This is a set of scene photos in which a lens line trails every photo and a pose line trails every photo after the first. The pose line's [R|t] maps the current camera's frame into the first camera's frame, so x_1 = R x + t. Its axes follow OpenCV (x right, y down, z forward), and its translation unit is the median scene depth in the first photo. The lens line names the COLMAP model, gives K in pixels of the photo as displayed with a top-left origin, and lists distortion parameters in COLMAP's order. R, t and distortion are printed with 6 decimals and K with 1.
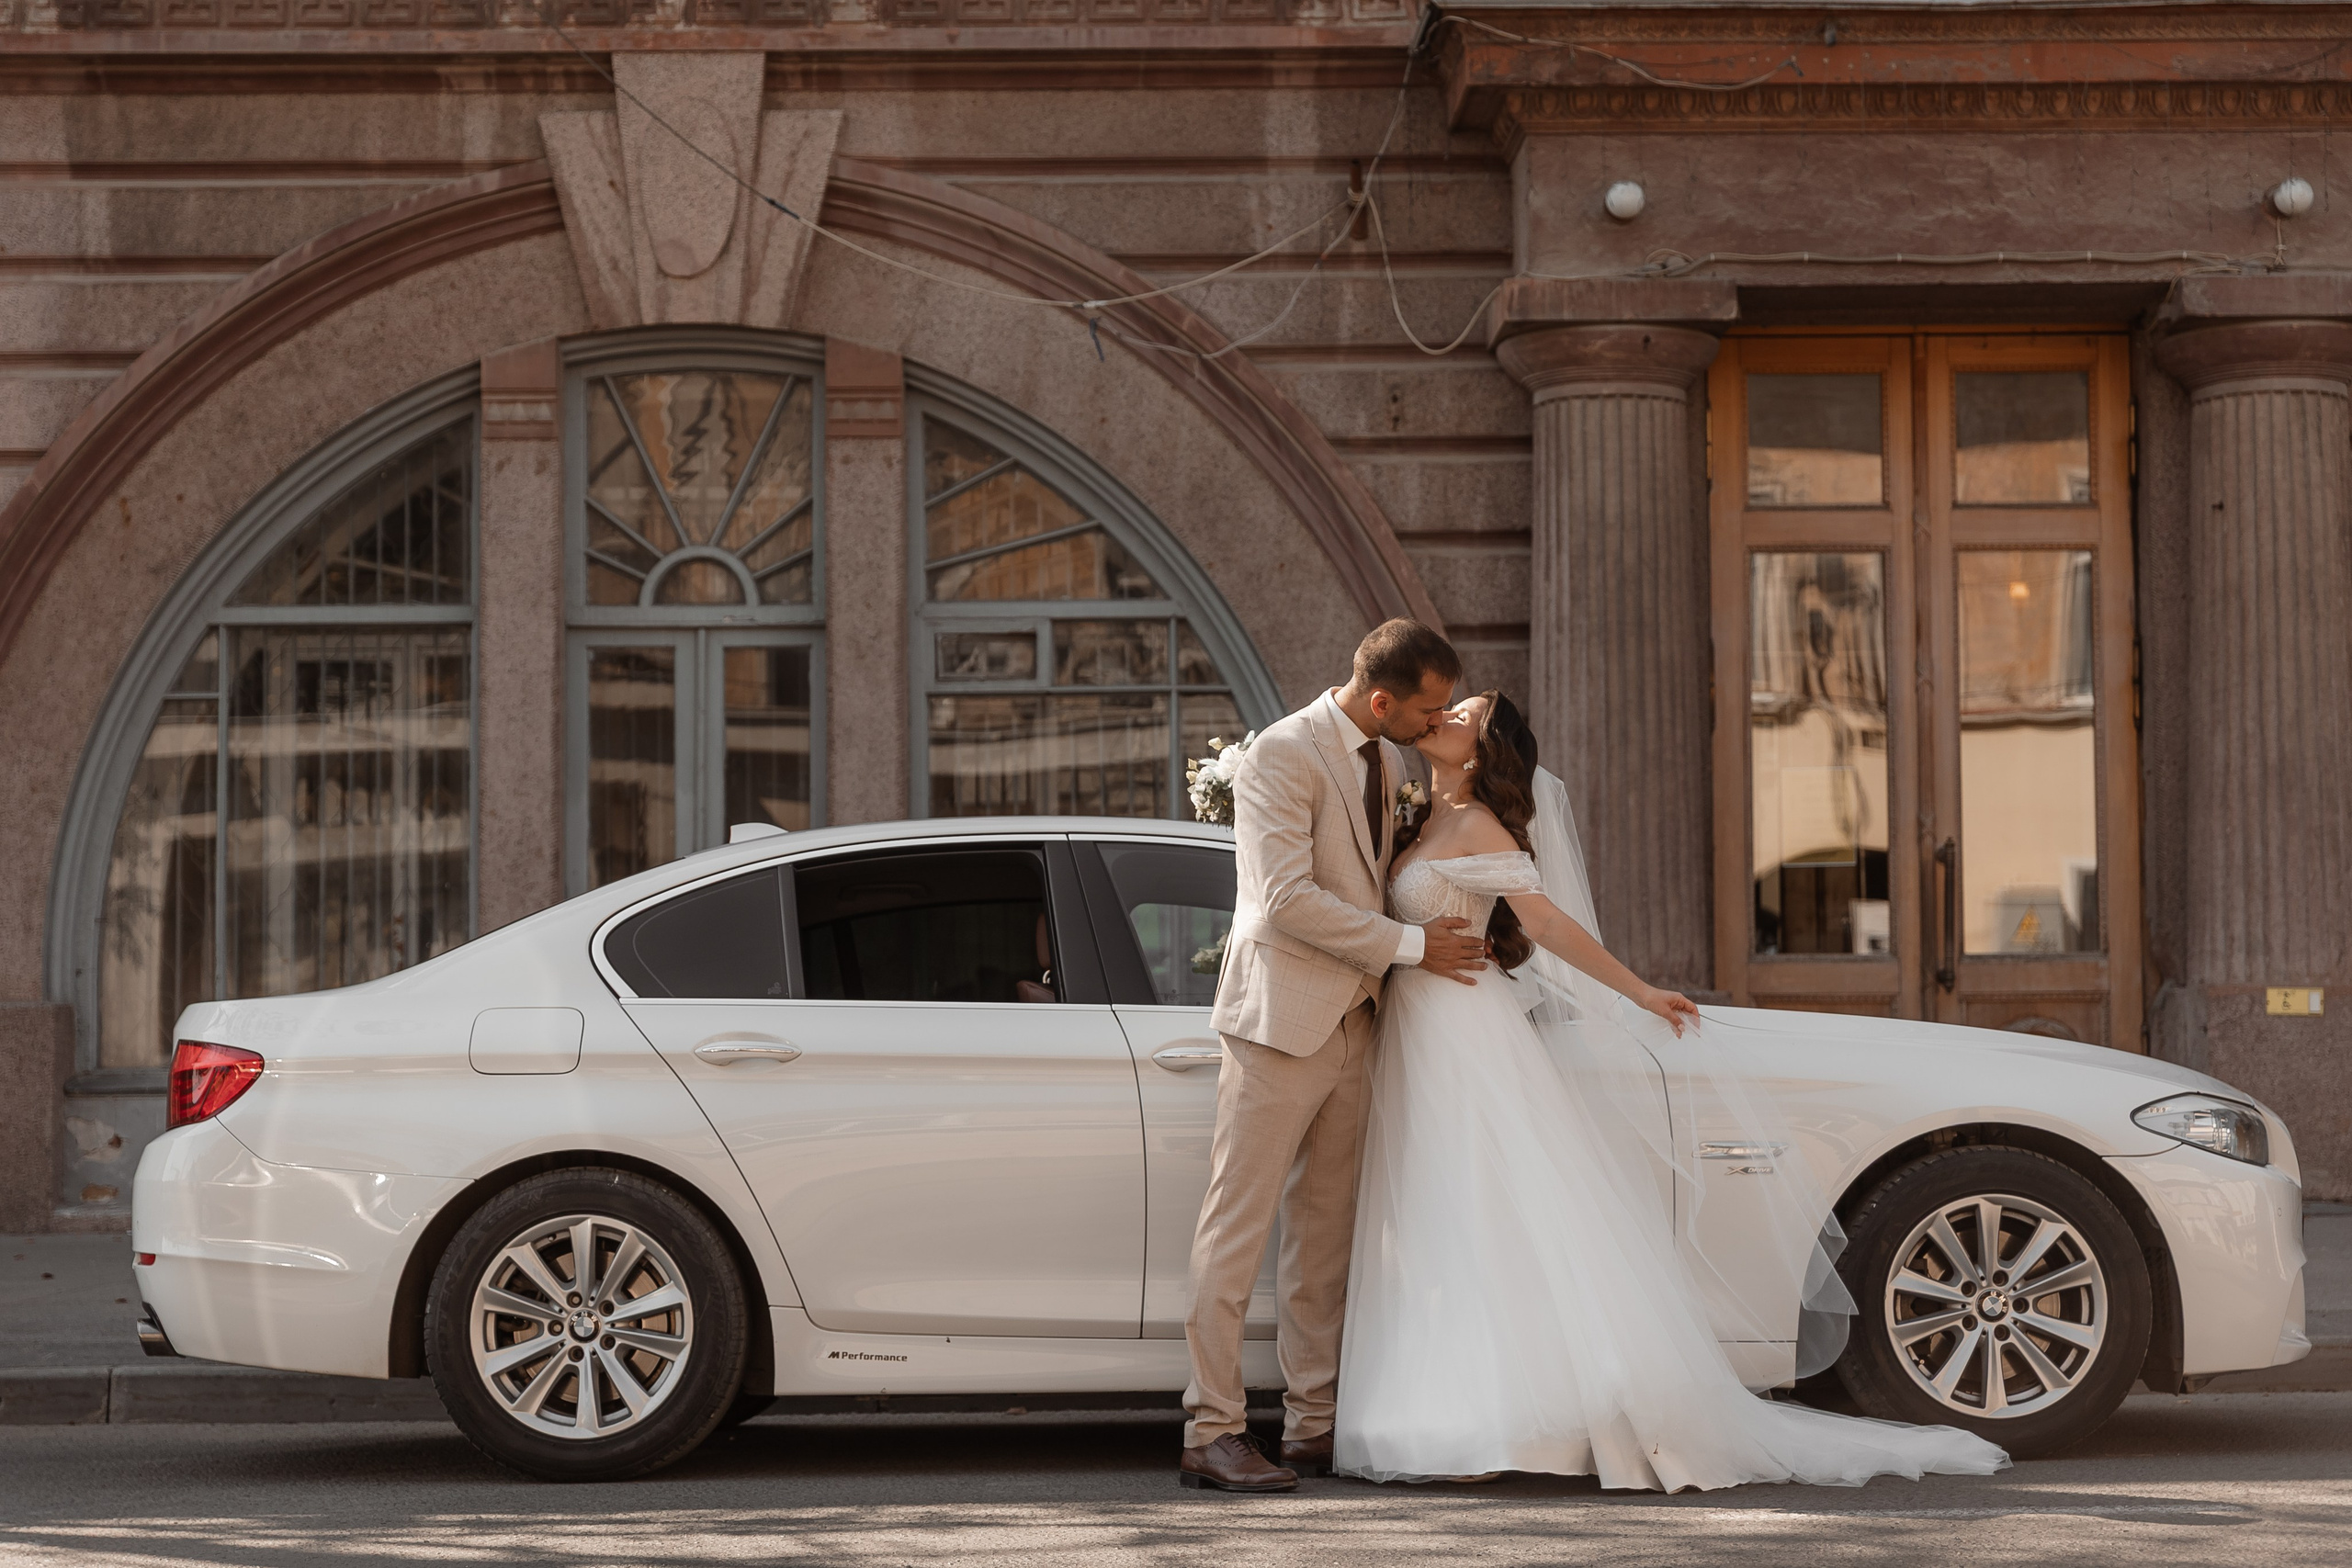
lens RADIAL K [[3857.2, 0, 1201.4], [0, 3857.2, 790.3], [0, 0, 1]] dist [0.013594, 0.000000]
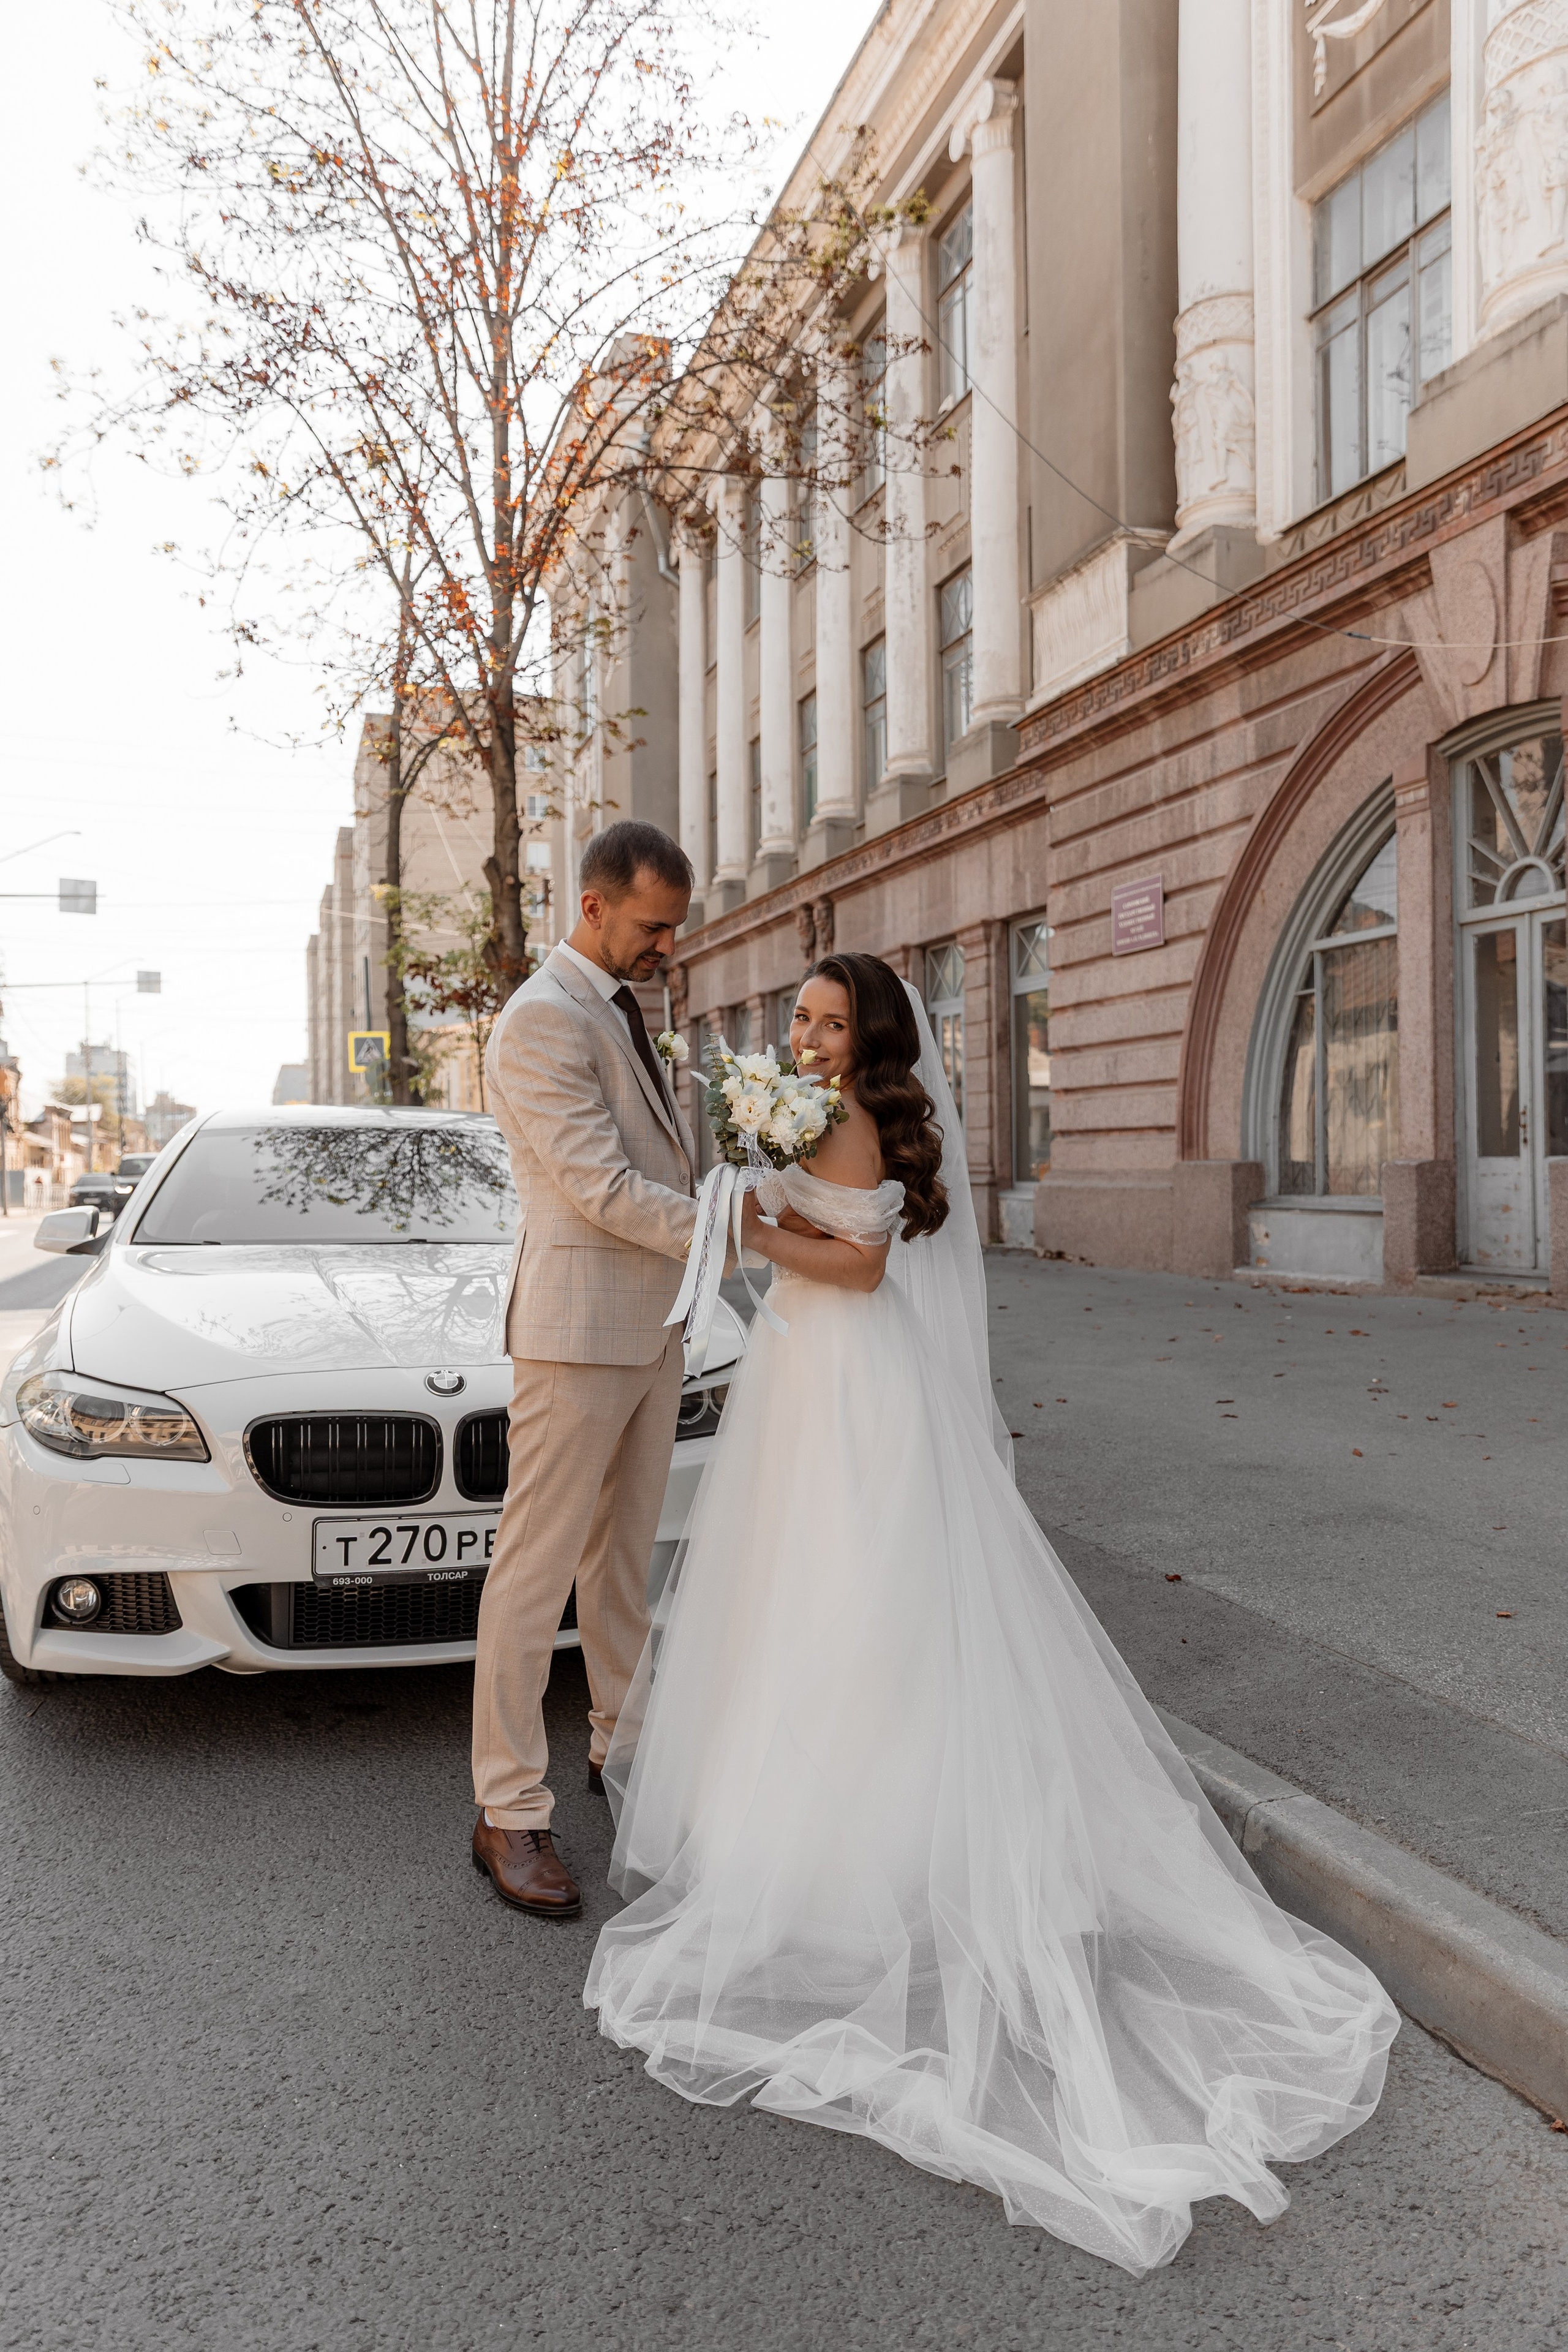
lens RADIAL K [[1564.6, 0, 794.2], [0, 1564.6, 1168.1], [0, 0, 1]] dist [0.008636, 0.008934]
pose [[0.313833, 0.008193, -0.949443, 0.367649], [0.080595, 0.996124, 0.035236, 0.012879], [0.946051, -0.087578, 0.311956, 0.539278]]
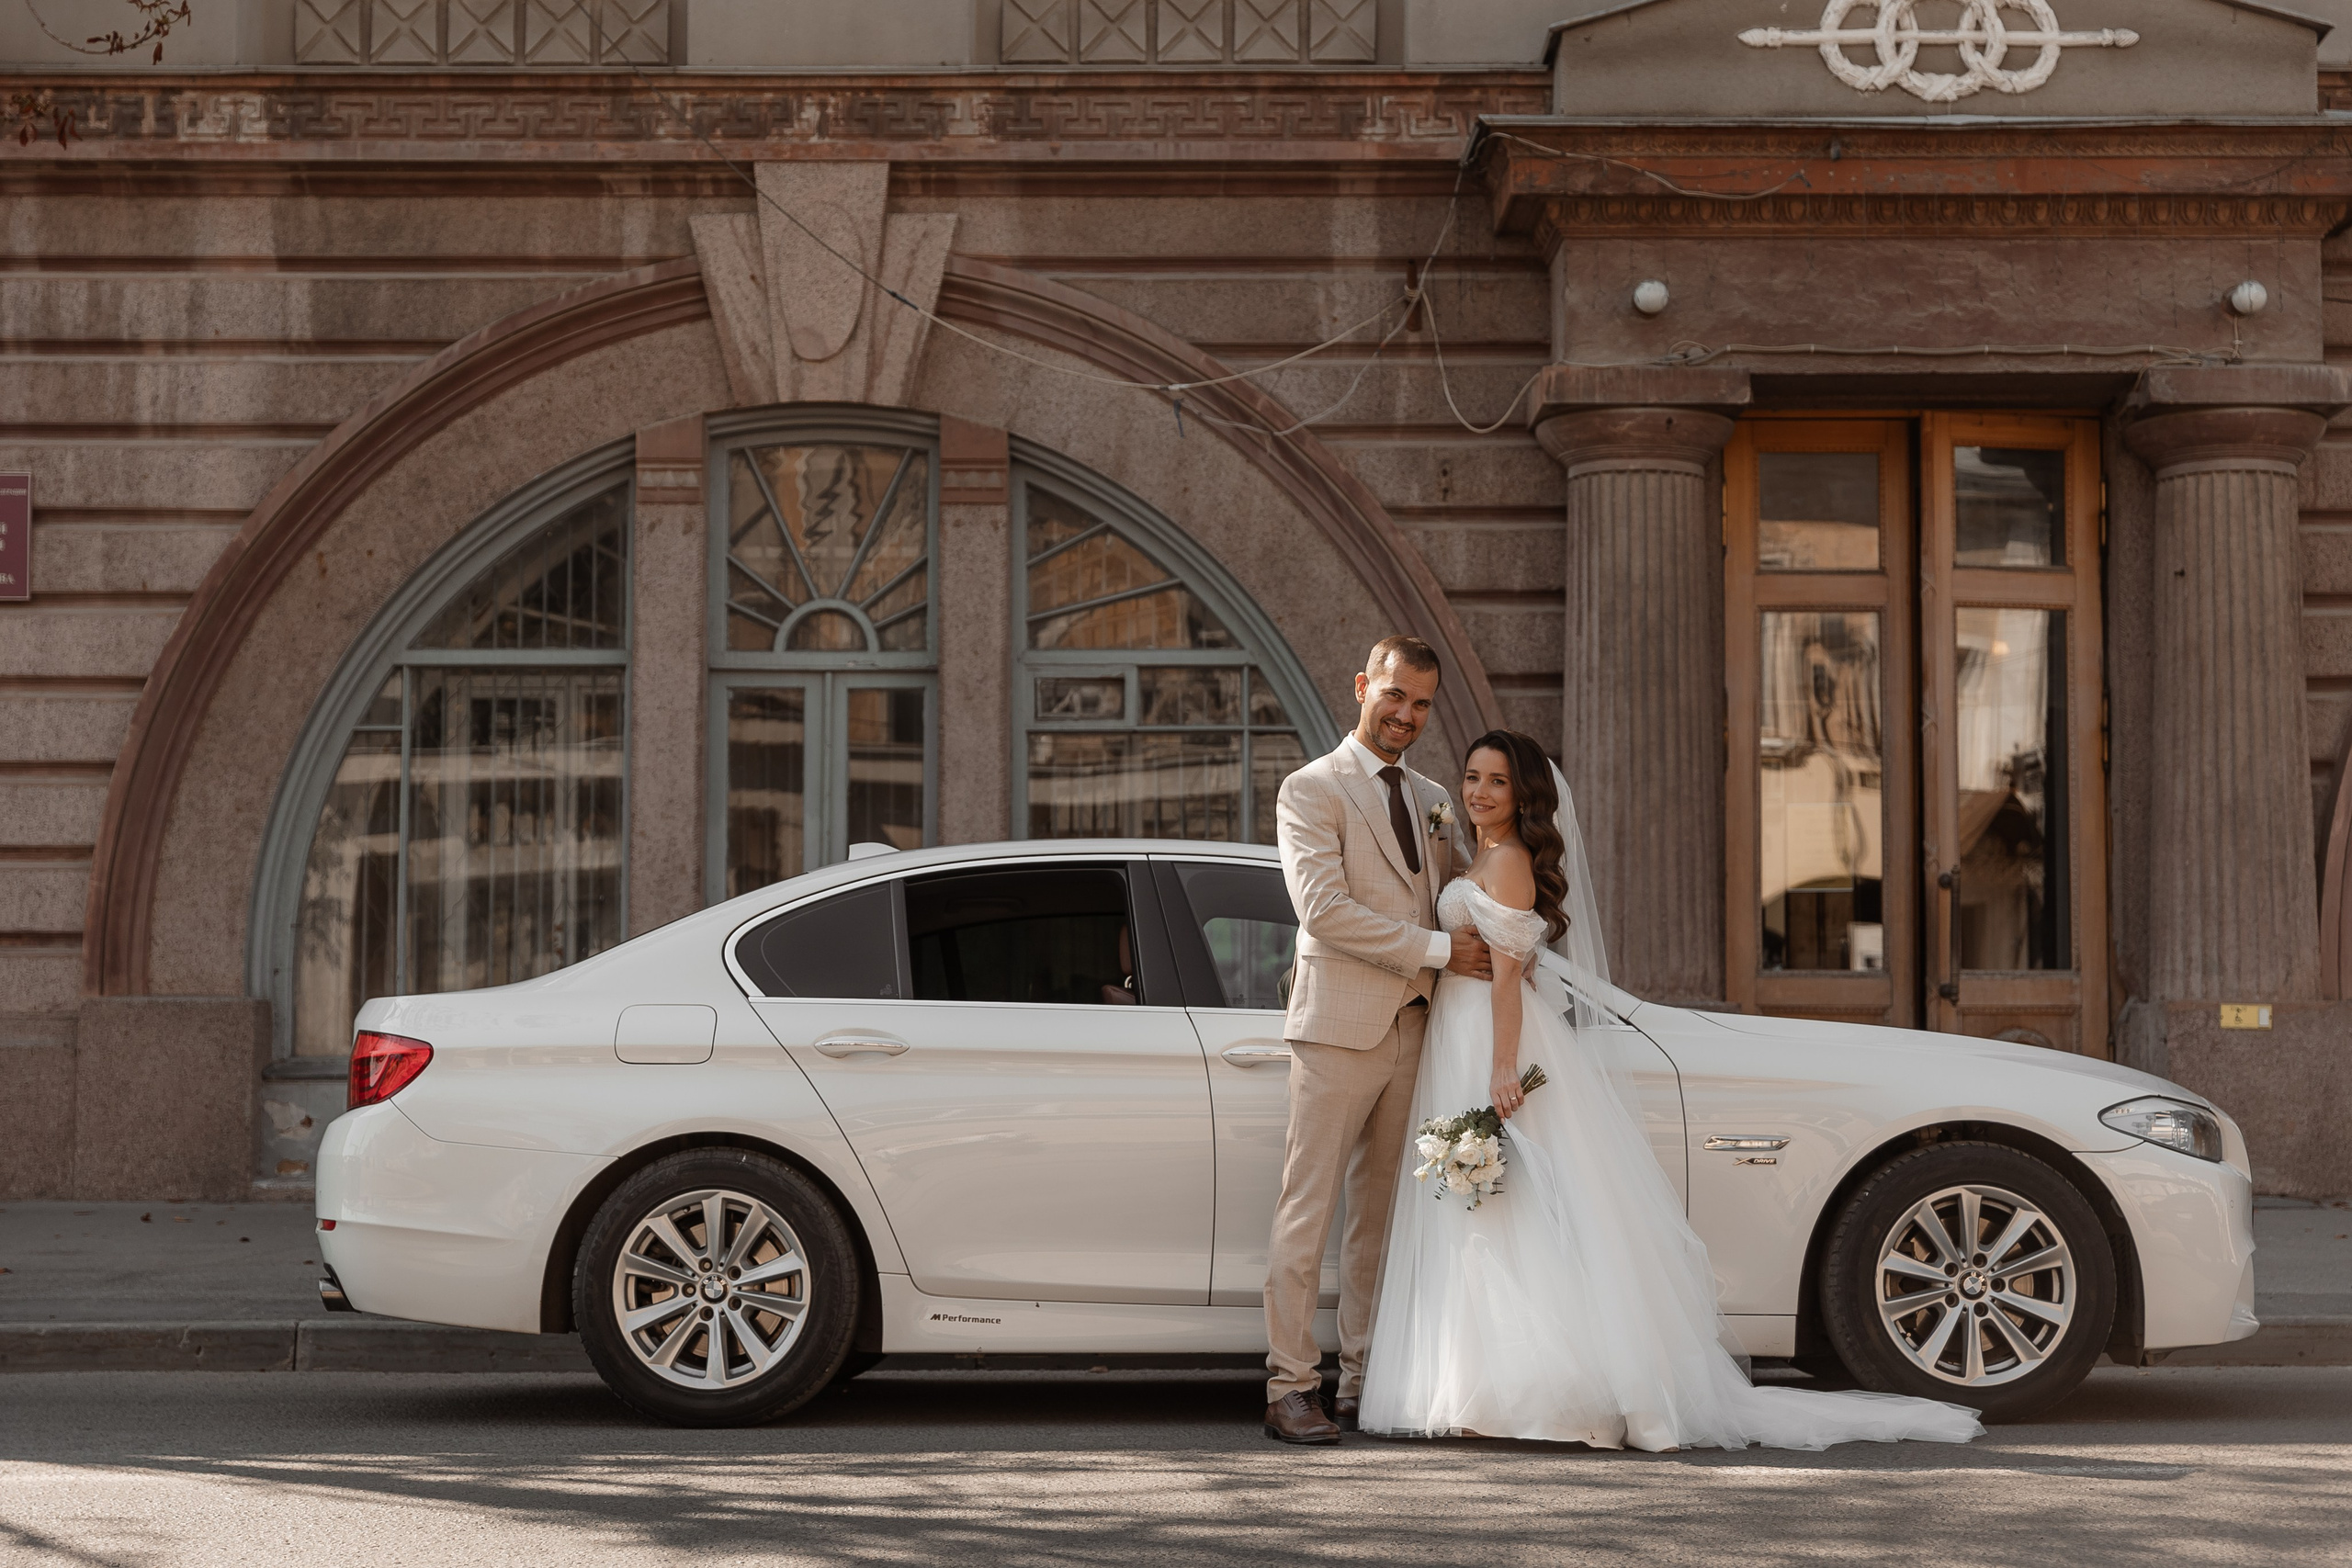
lens RADIAL K [[3438.5, 0, 1199.7], [0, 3438.5, 789.6], [0, 0, 1]] dist [0.015204, 0.000000]
pose [[0.999777, 0.008356, -0.019408, -0.001081], [-0.008506, 0.999935, -0.007644, -0.000686], [0.019343, 0.007808, 0.999782, -0.003770]]
